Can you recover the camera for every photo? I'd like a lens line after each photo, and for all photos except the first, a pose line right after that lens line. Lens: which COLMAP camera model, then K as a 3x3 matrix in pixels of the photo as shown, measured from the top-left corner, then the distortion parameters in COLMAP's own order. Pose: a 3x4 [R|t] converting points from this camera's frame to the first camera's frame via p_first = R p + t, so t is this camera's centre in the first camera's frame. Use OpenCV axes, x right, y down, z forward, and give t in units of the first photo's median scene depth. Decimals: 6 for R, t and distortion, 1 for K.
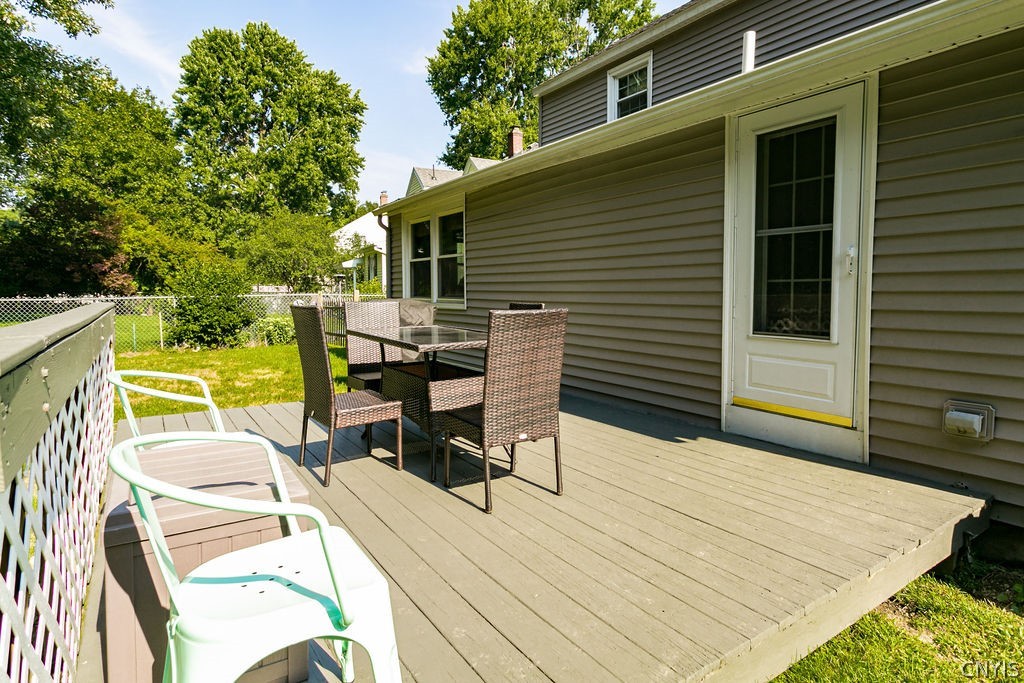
lens RADIAL K [[568.7, 0, 510.7], [0, 568.7, 312.9], [0, 0, 1]] dist [0.000986, 0.001177]
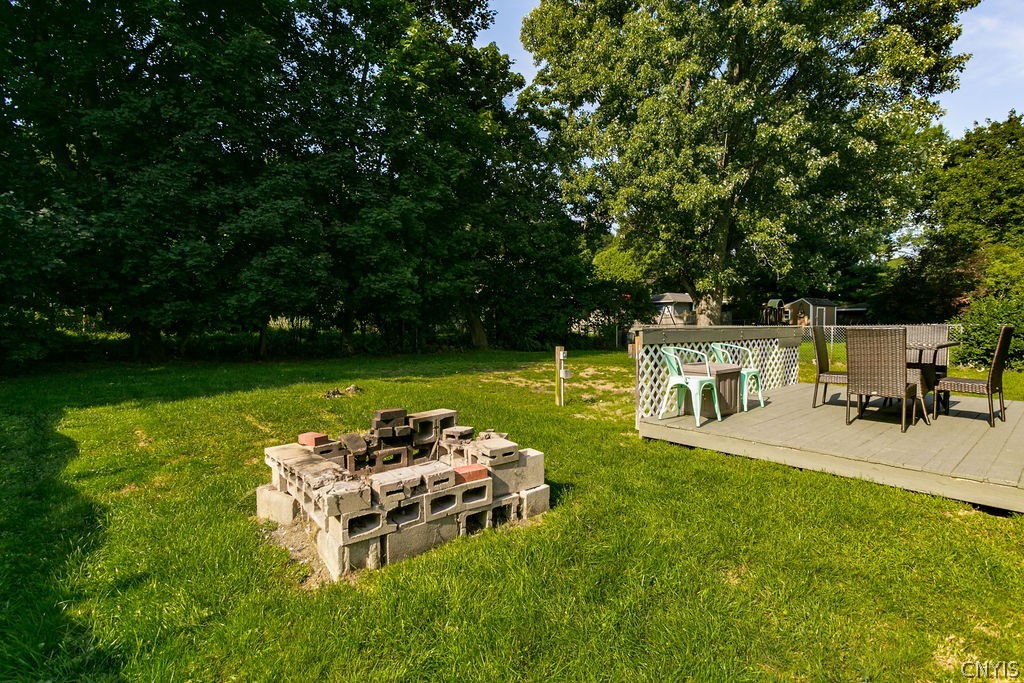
lens RADIAL K [[499.8, 0, 512.5], [0, 499.8, 330.4], [0, 0, 1]] dist [0.096758, -0.029182]
pose [[0.156359, 0.012528, -0.987621, 0.188620], [-0.033181, 0.999422, 0.007425, 0.003204], [0.987143, 0.031609, 0.156684, -0.068030]]
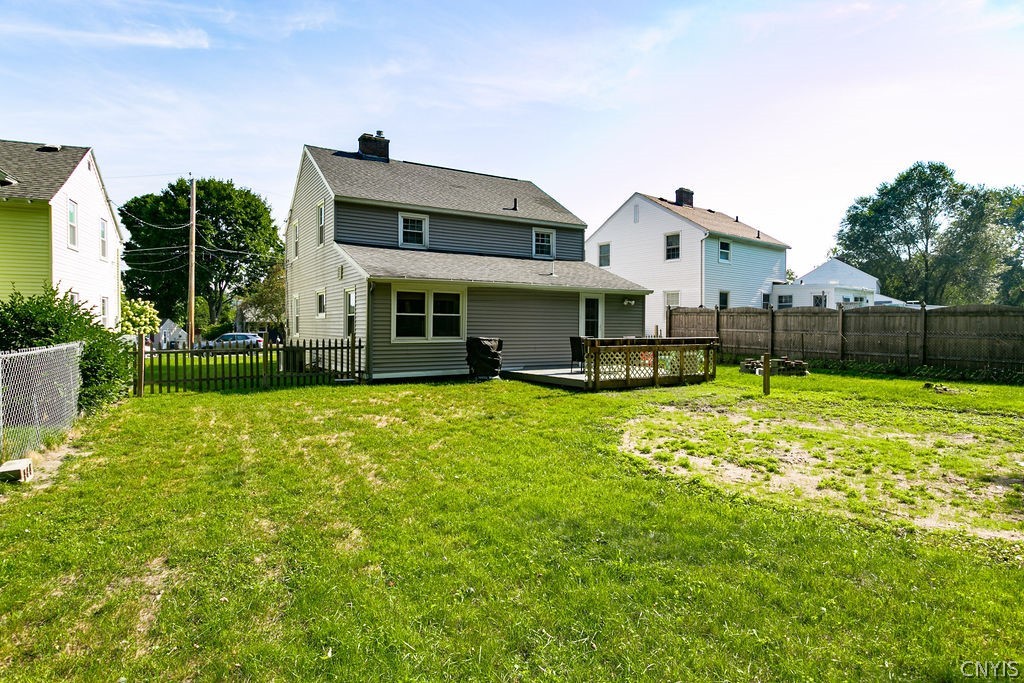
lens RADIAL K [[611.0, 0, 511.6], [0, 611.0, 329.2], [0, 0, 1]] dist [-0.002631, -0.000405]
pose [[0.018741, 0.000375, 0.999824, -0.682466], [0.034229, 0.999413, -0.001017, -0.013137], [-0.999238, 0.034242, 0.018718, 0.234971]]
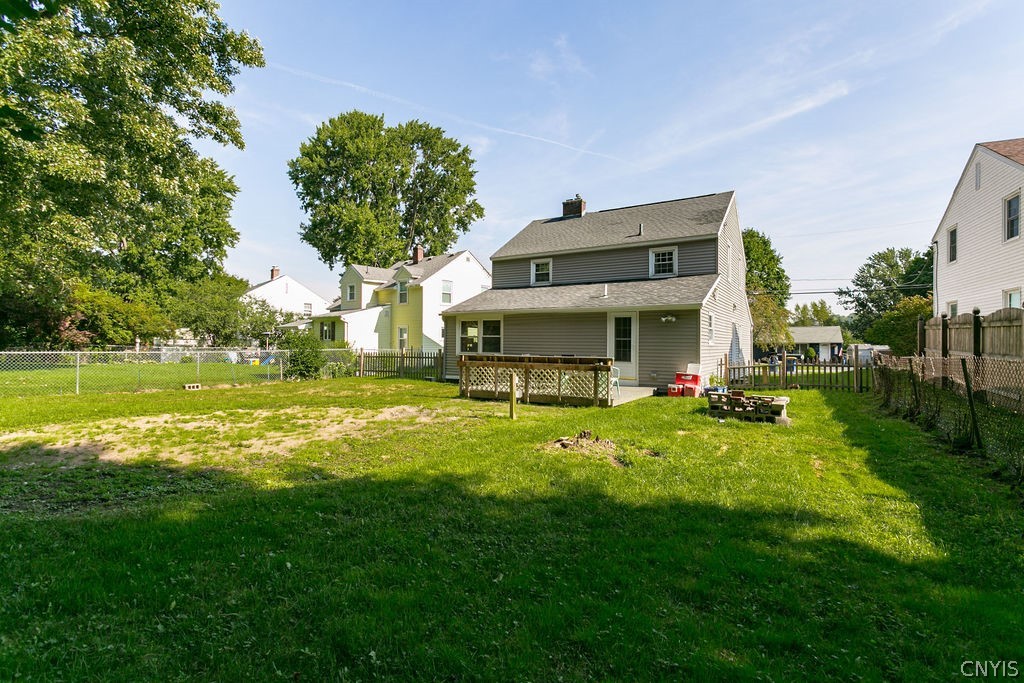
lens RADIAL K [[499.8, 0, 512.5], [0, 499.8, 330.4], [0, 0, 1]] dist [0.096758, -0.029182]
pose [[0.910811, 0.018847, 0.412393, -0.303272], [0.007012, 0.998107, -0.061103, 0.004722], [-0.412764, 0.058545, 0.908955, -0.355701]]
